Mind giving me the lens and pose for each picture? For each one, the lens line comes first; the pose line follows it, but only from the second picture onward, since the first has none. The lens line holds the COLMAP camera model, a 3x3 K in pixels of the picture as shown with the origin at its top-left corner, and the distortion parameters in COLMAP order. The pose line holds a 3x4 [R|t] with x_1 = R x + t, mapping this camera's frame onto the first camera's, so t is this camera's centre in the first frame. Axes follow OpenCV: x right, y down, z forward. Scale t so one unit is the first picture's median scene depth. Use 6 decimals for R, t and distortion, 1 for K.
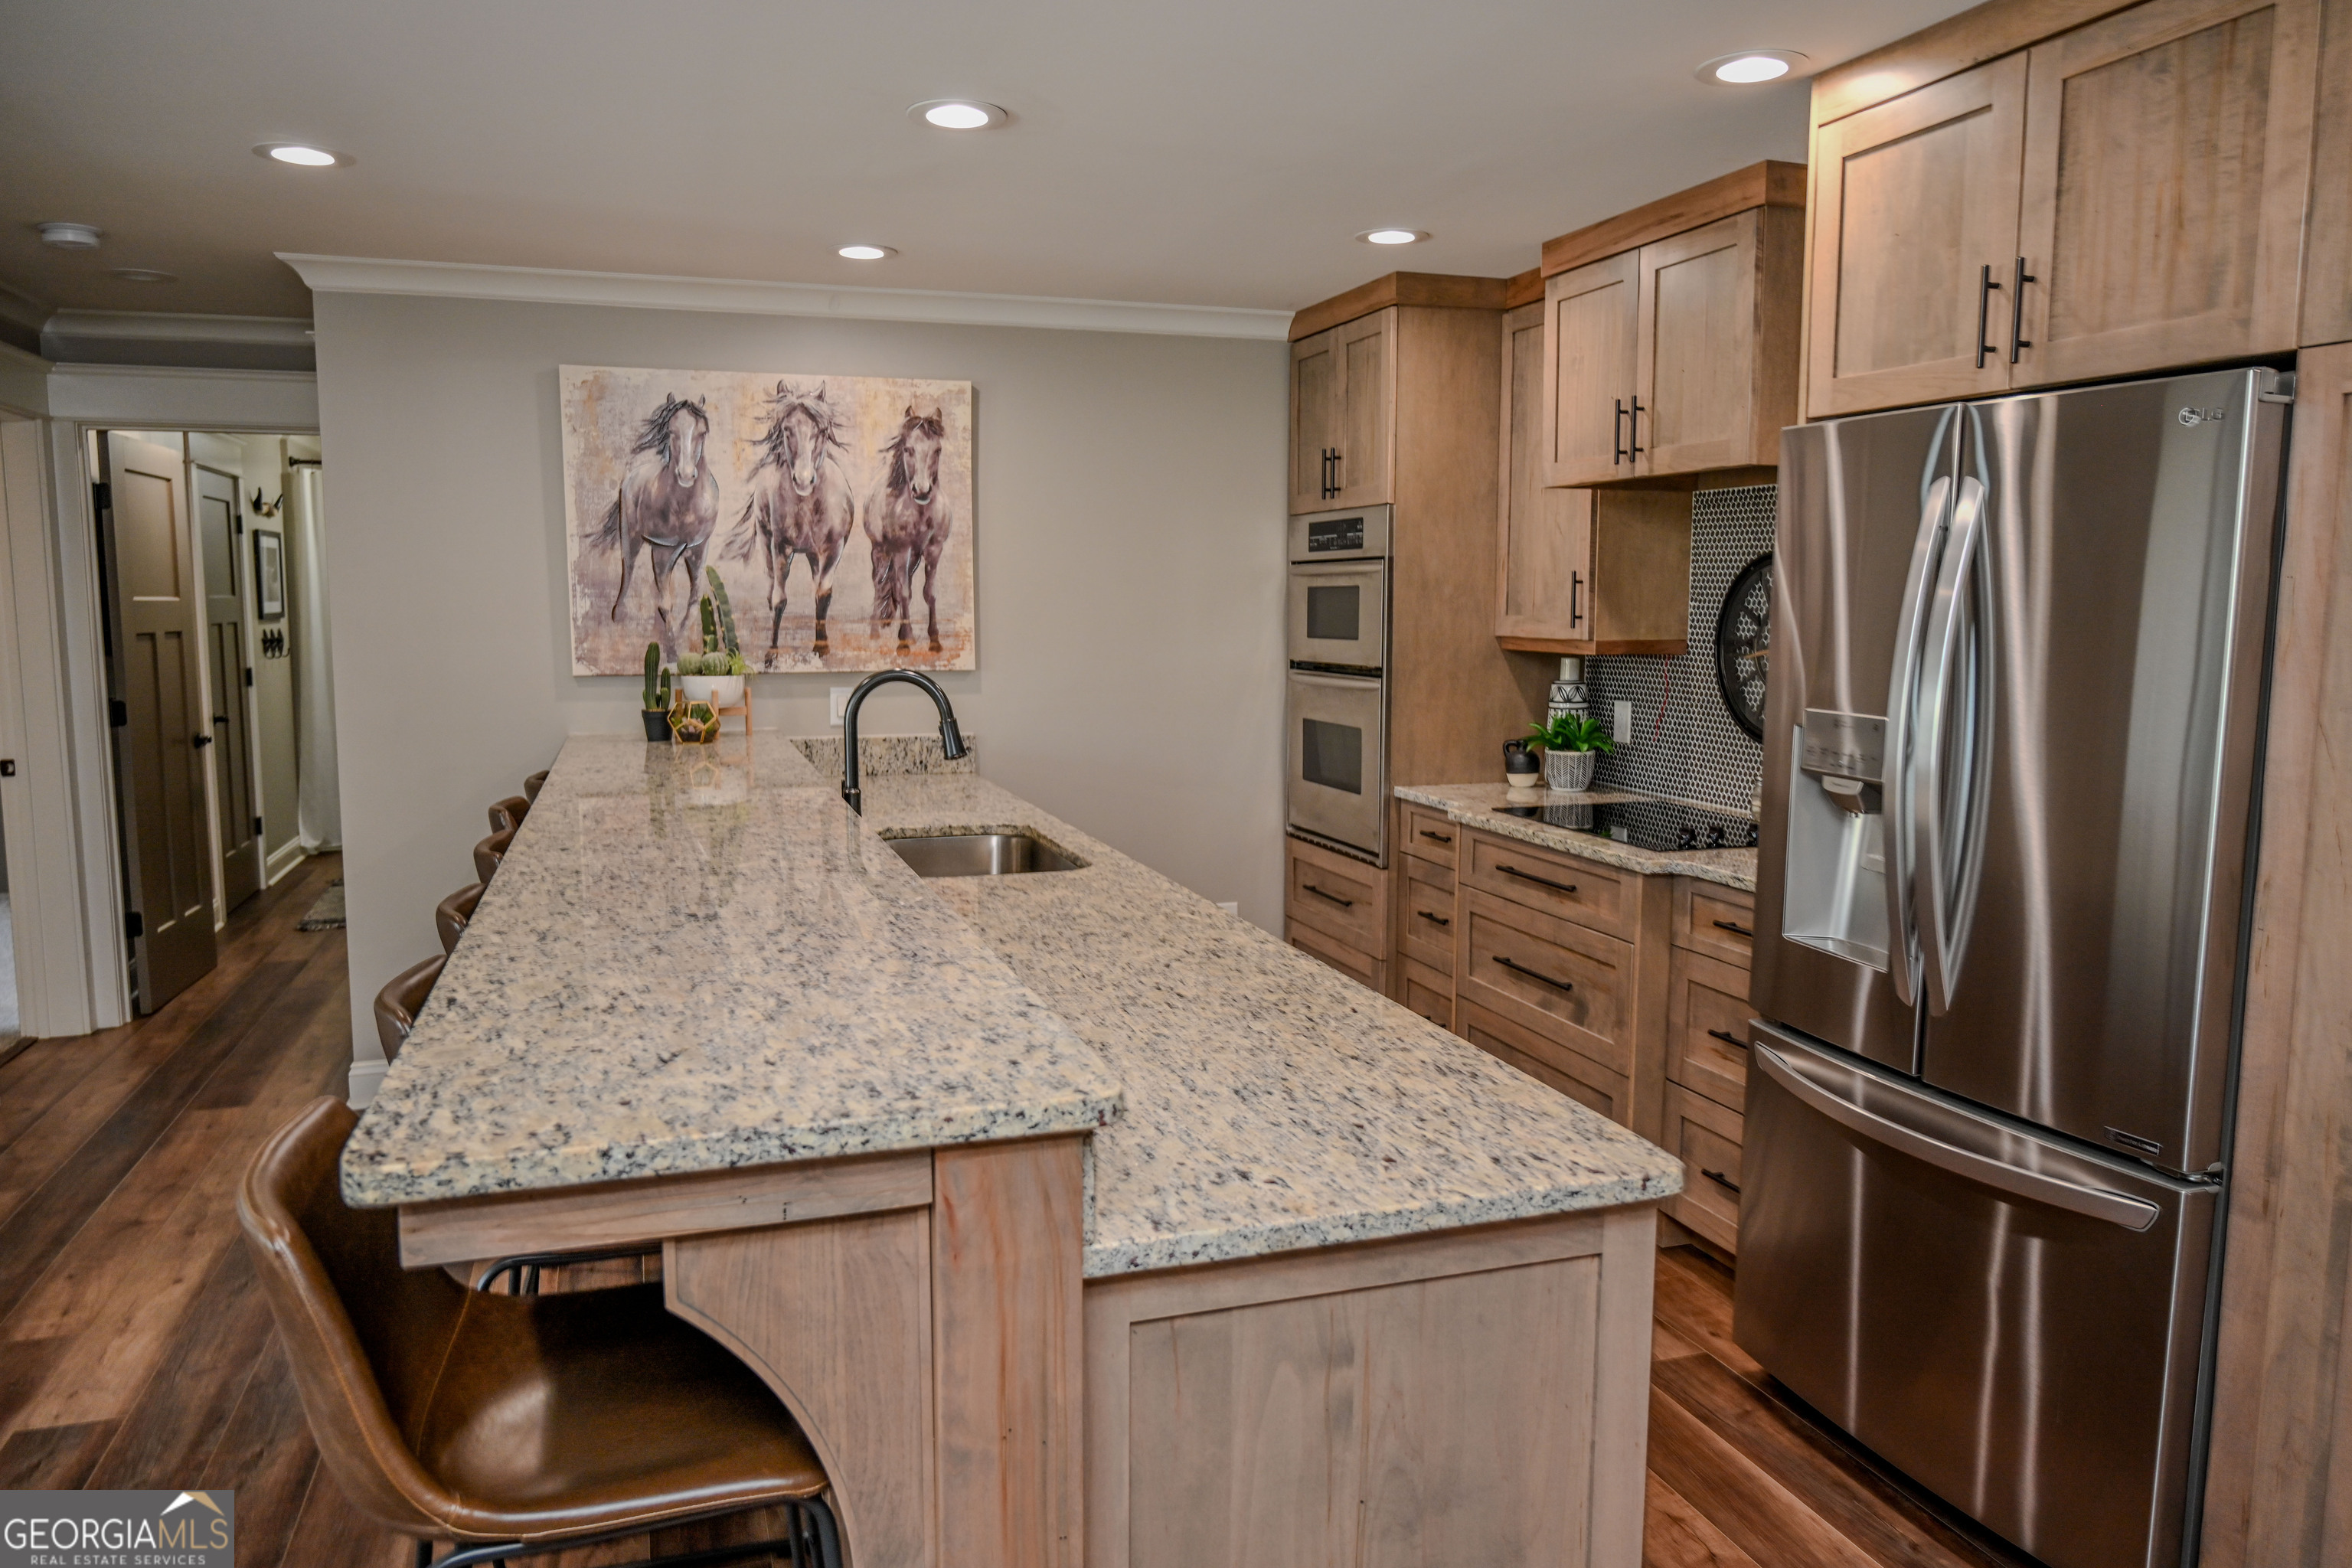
lens RADIAL K [[1648.4, 0, 1176.0], [0, 1648.4, 784.0], [0, 0, 1]] dist [-0.002293, 0.006287]
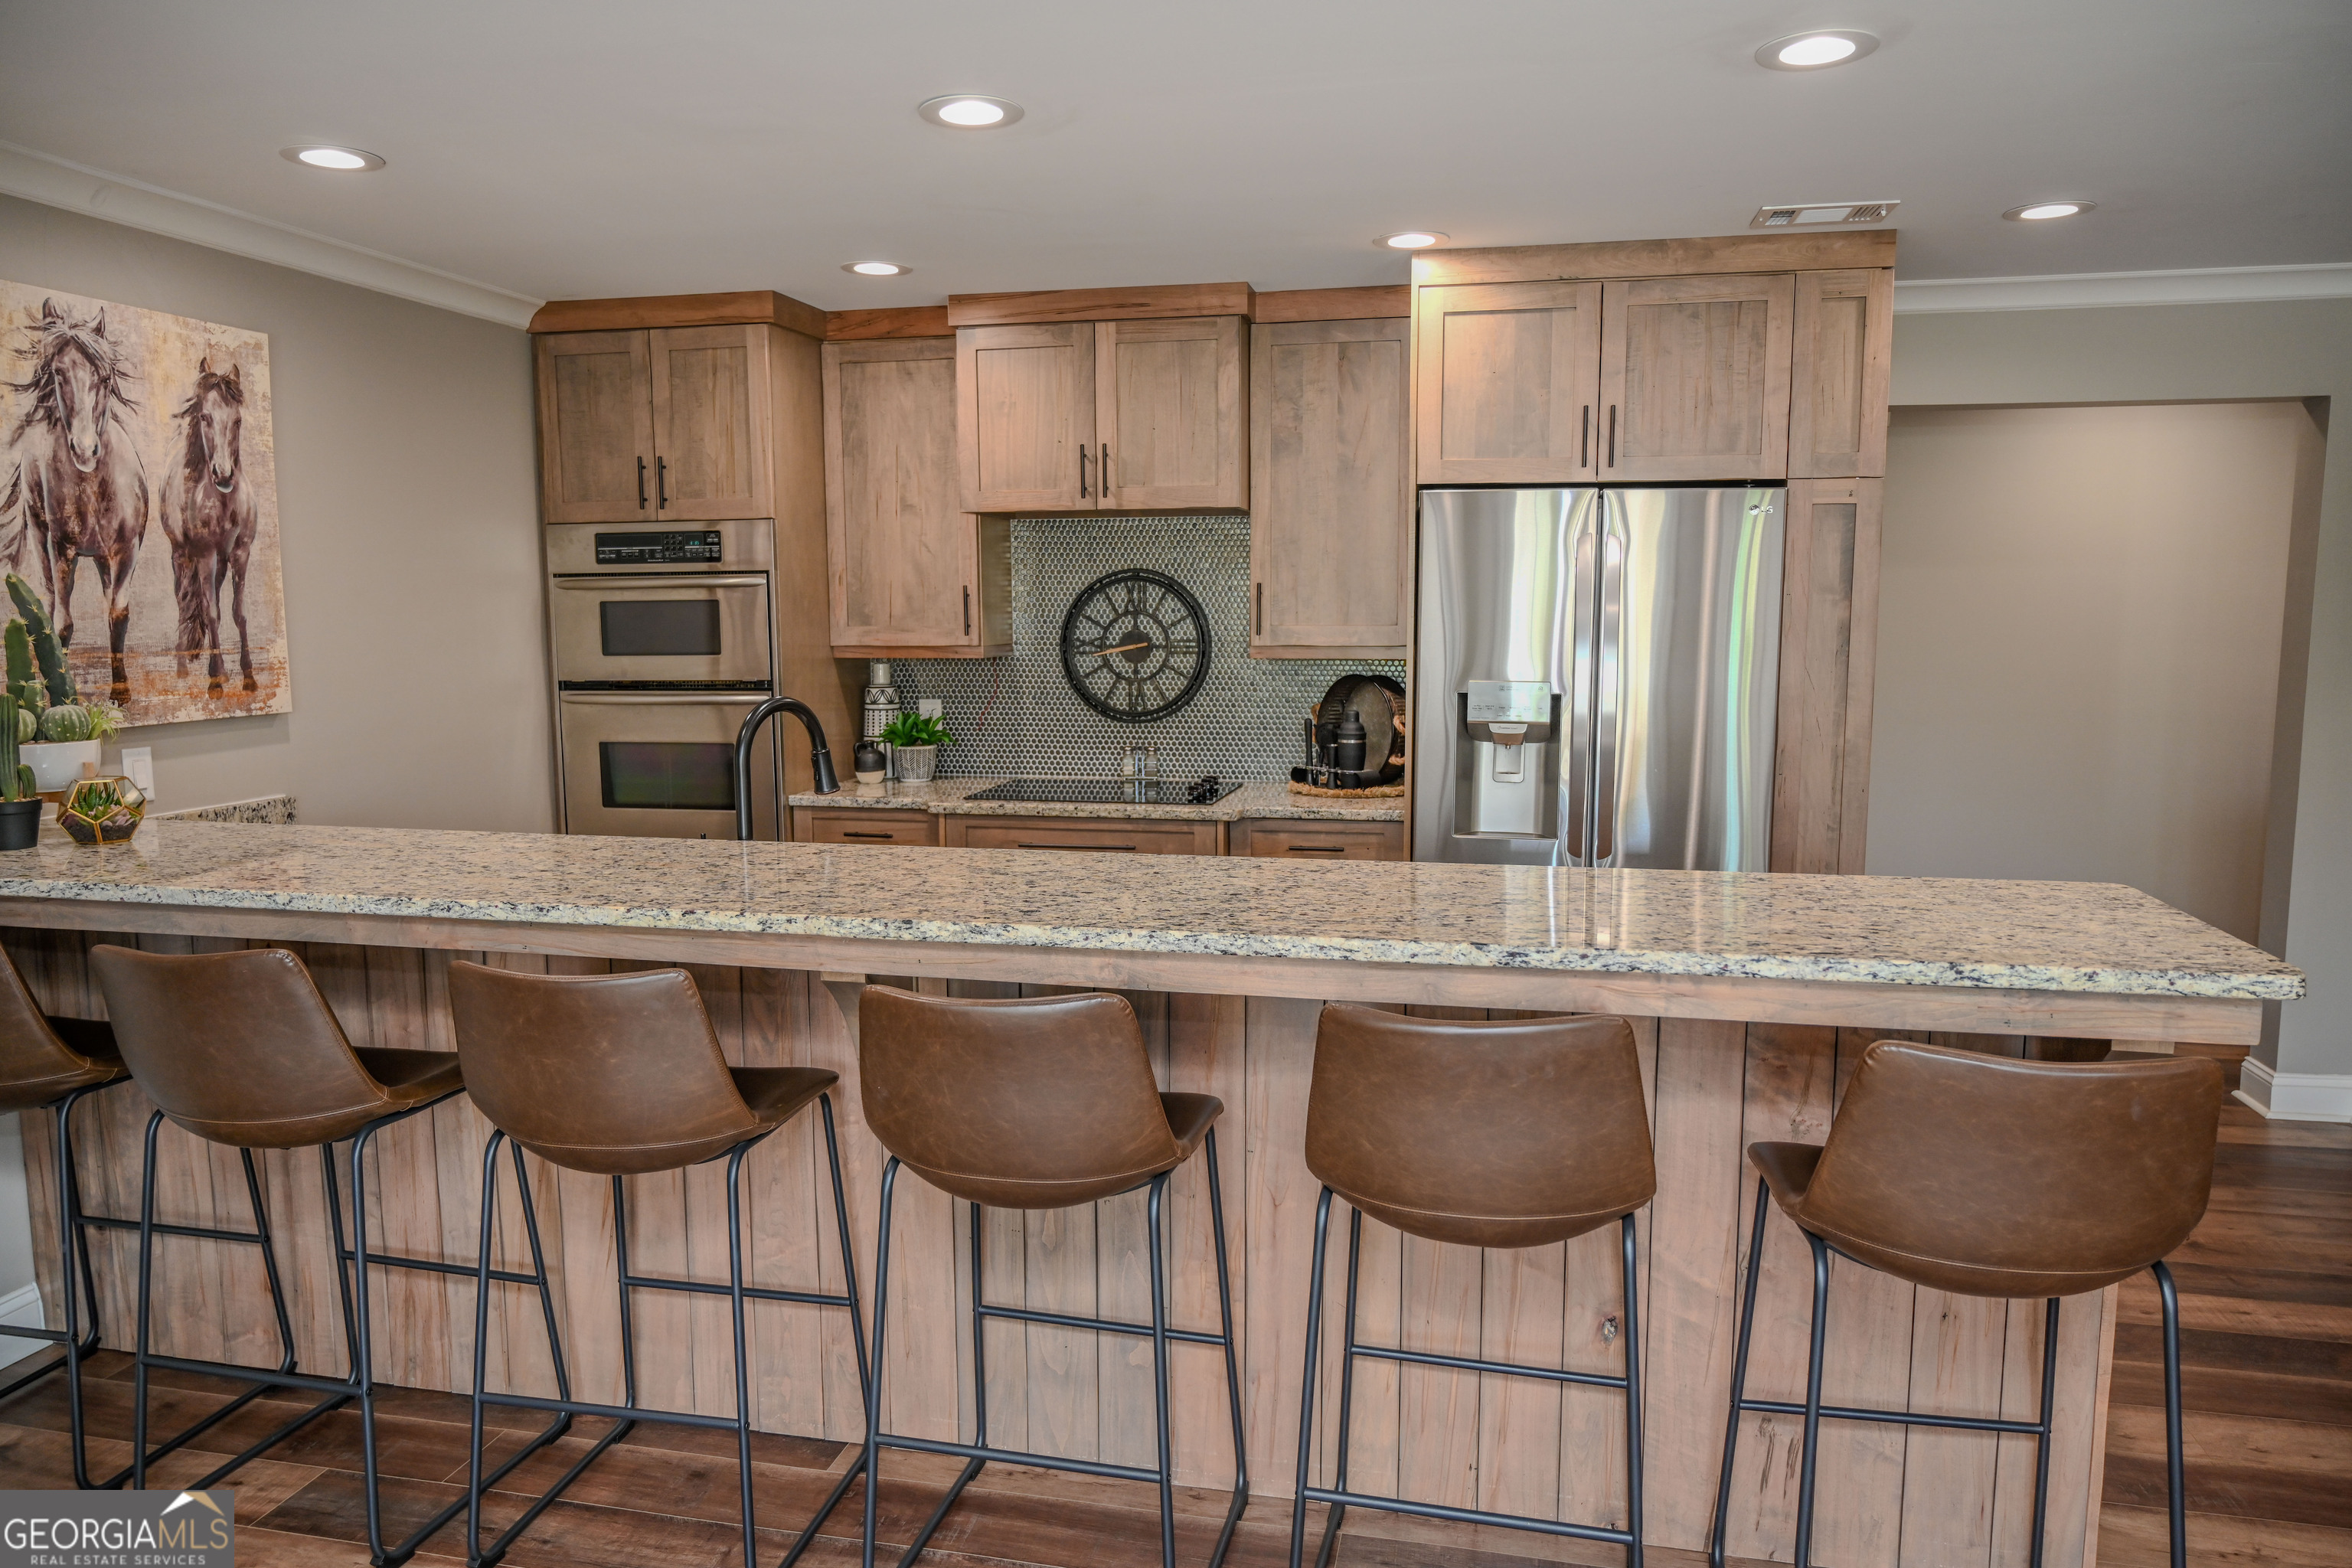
lens RADIAL K [[1576.9, 0, 1183.3], [0, 1576.9, 783.7], [0, 0, 1]] dist [-0.005383, 0.000807]
pose [[0.506852, -0.104556, 0.855669, -0.562928], [0.105365, 0.992689, 0.058886, -0.036841], [-0.855569, 0.060311, 0.514163, 0.280694]]
